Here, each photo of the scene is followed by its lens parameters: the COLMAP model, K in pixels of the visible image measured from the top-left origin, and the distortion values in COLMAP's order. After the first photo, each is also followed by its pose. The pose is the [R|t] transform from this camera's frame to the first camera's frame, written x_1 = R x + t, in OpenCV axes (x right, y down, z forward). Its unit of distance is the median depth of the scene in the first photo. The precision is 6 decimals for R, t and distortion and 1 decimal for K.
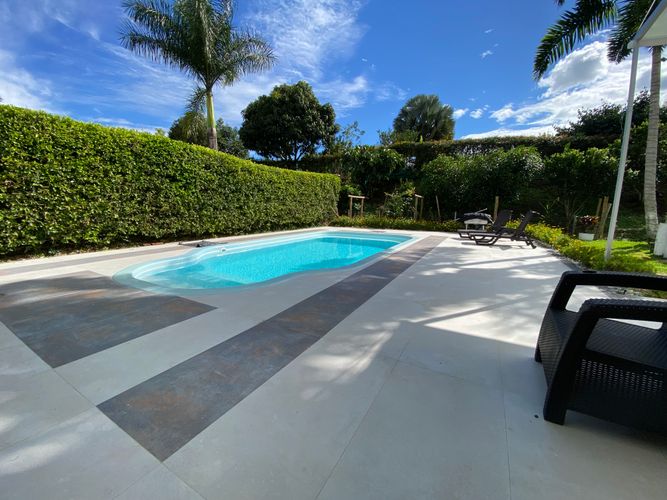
lens RADIAL K [[275.2, 0, 331.8], [0, 275.2, 251.8], [0, 0, 1]] dist [-0.026032, -0.001254]
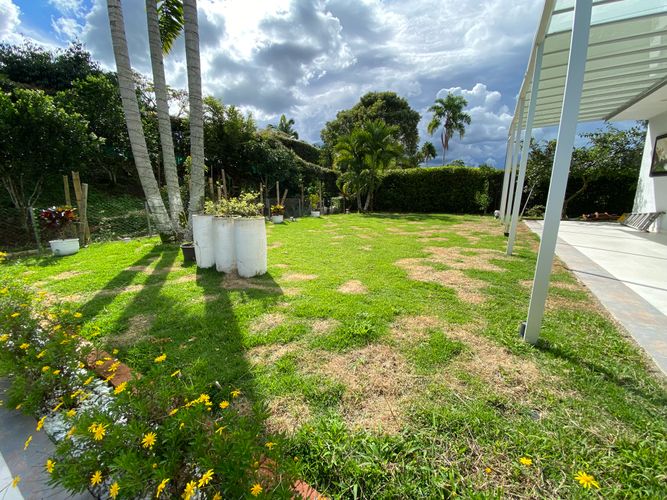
lens RADIAL K [[275.2, 0, 330.9], [0, 275.2, 250.8], [0, 0, 1]] dist [-0.026032, -0.001254]
pose [[0.006202, -0.216593, 0.976242, 0.245553], [0.160945, 0.963750, 0.212799, -0.042967], [-0.986944, 0.155801, 0.040837, 0.263327]]
